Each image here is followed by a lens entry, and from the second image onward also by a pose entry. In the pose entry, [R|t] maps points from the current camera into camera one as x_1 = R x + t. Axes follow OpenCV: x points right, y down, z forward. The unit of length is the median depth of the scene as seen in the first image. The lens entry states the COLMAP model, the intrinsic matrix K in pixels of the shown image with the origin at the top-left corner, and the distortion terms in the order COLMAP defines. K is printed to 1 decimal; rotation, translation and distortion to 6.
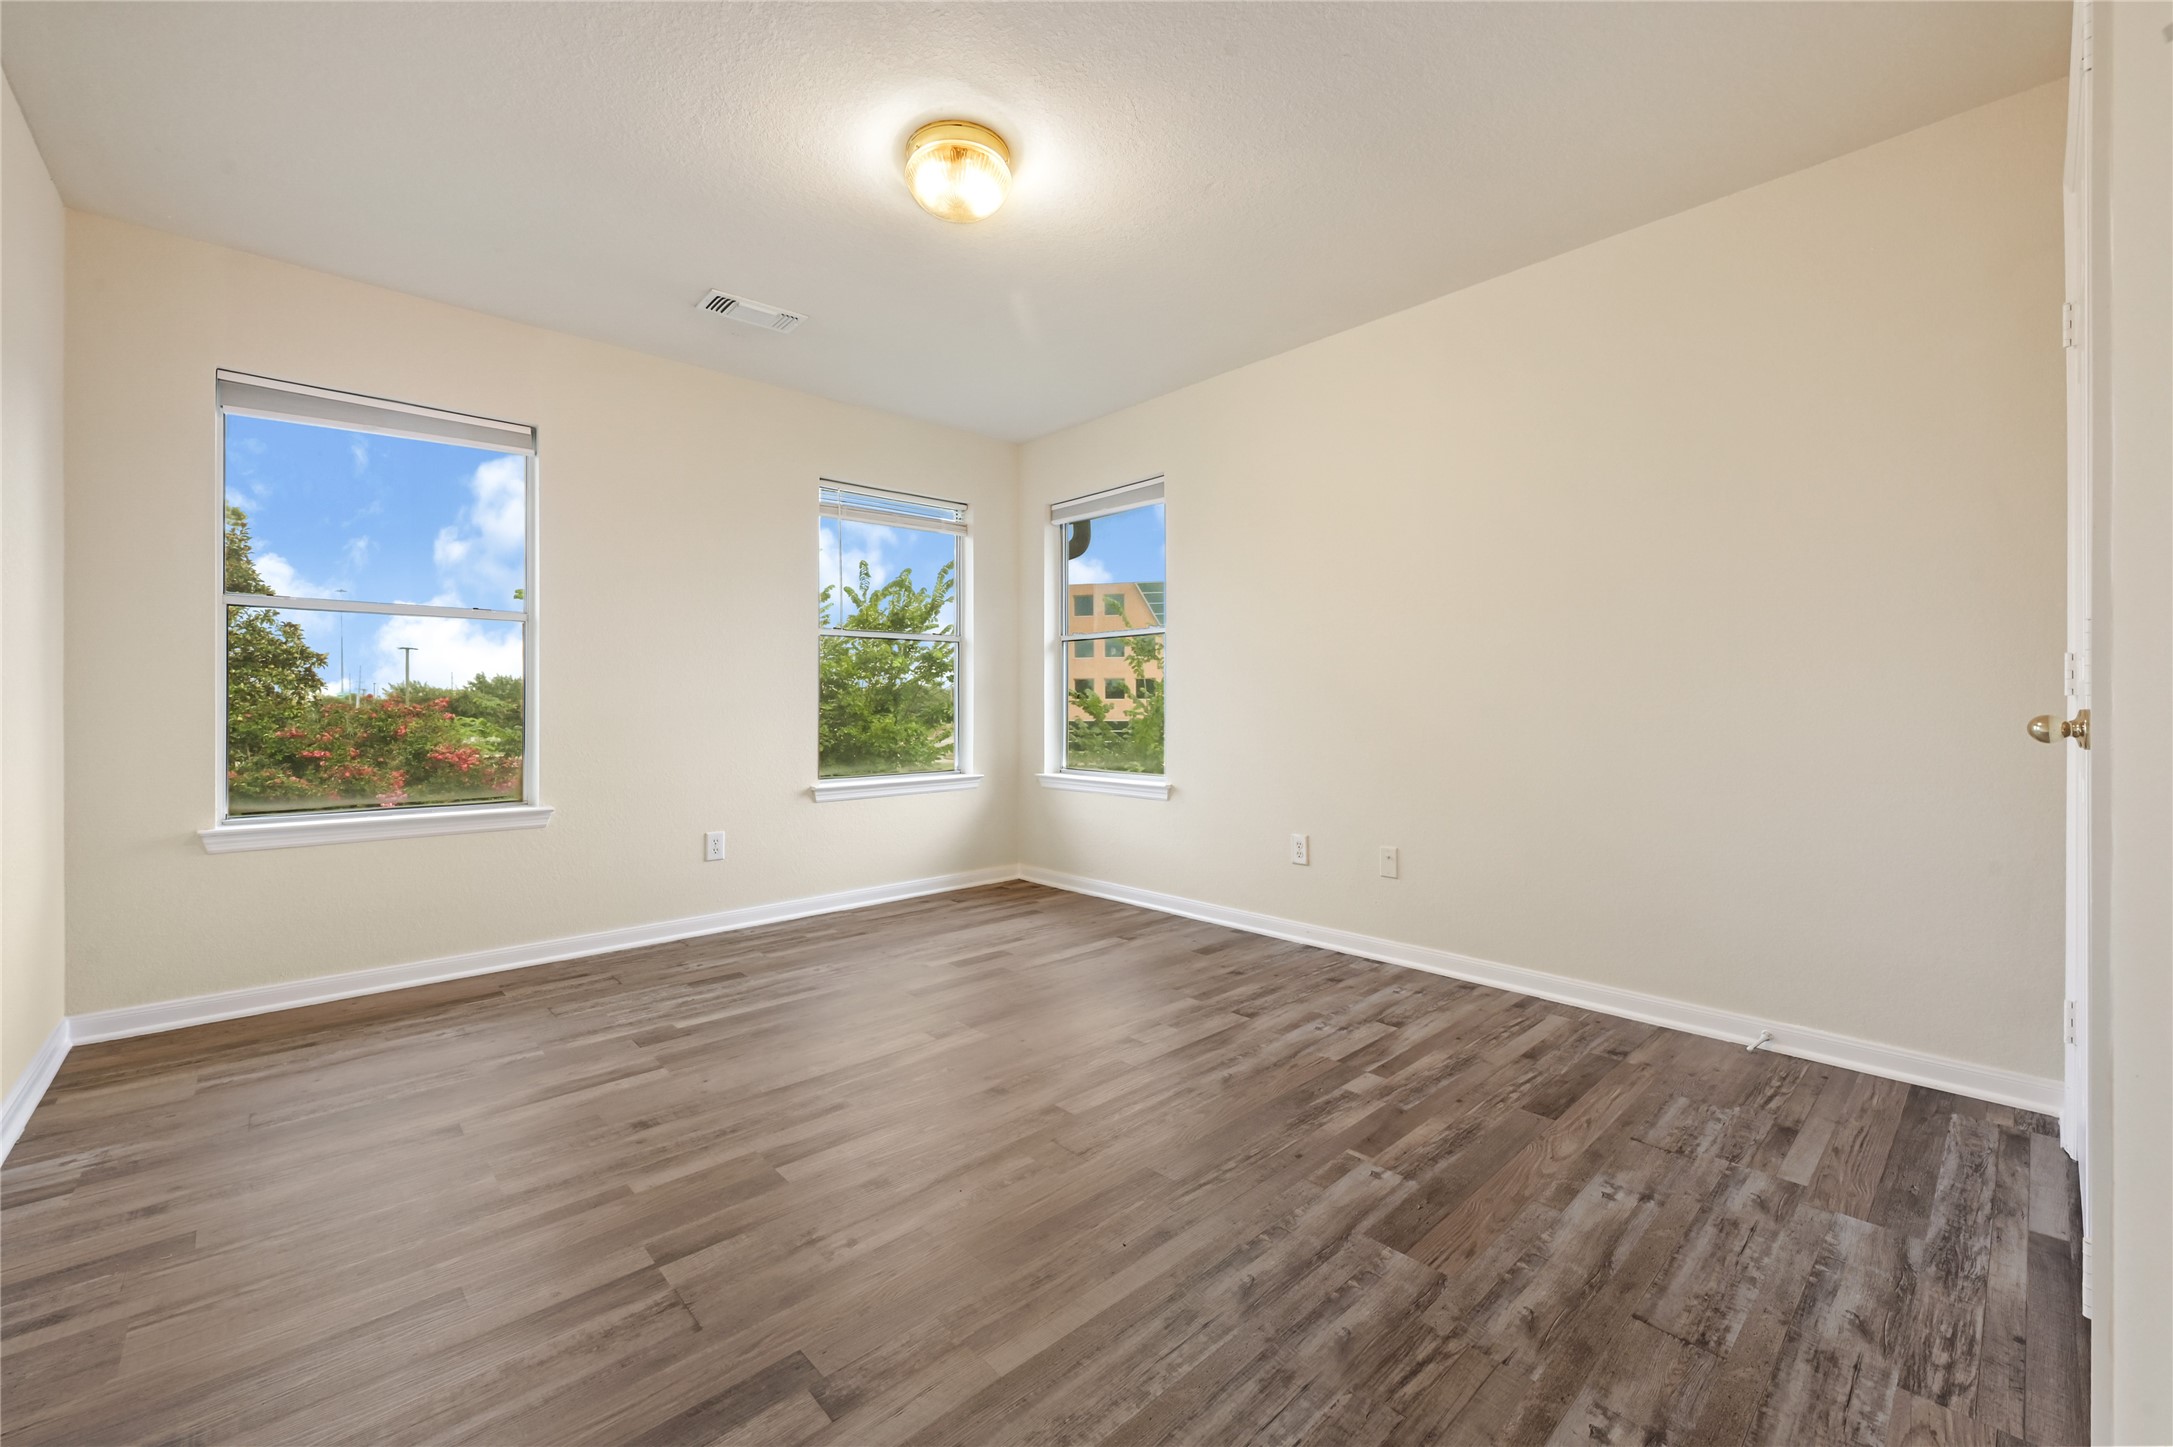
lens RADIAL K [[863.8, 0, 1096.3], [0, 863.8, 704.6], [0, 0, 1]] dist [0.002191, 0.000146]
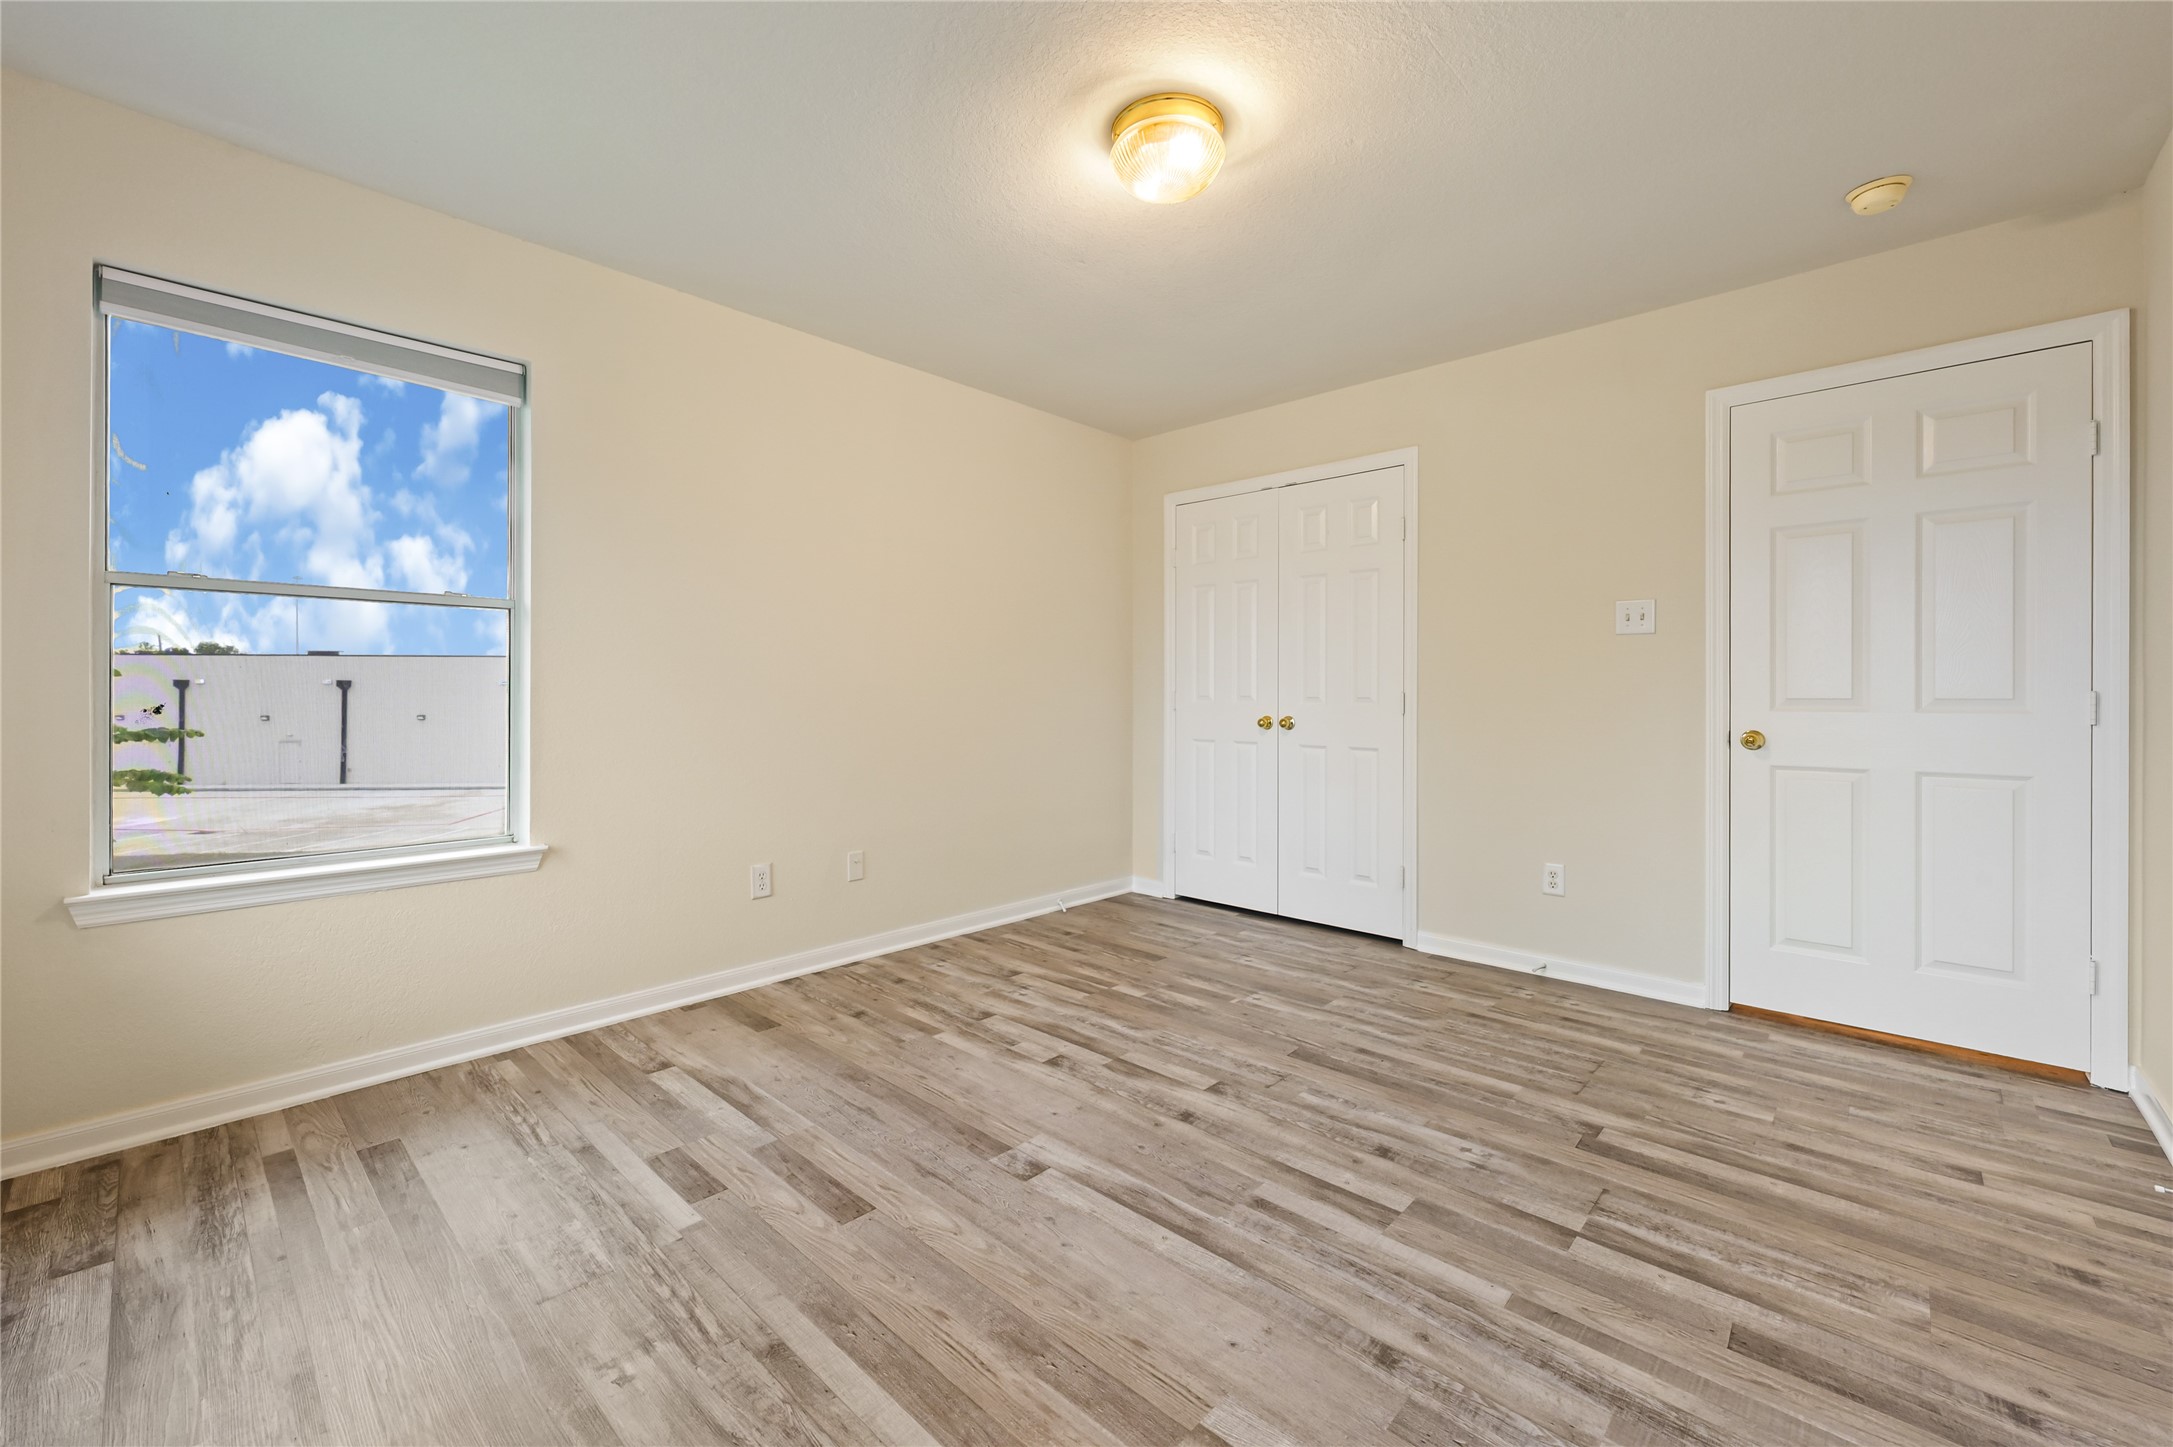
lens RADIAL K [[863.8, 0, 1096.3], [0, 863.8, 704.6], [0, 0, 1]] dist [0.002191, 0.000146]
pose [[-0.061746, -0.004265, 0.998083, -1.081692], [-0.000973, 0.999991, 0.004213, -0.025705], [-0.998091, -0.000711, -0.061750, 1.156966]]
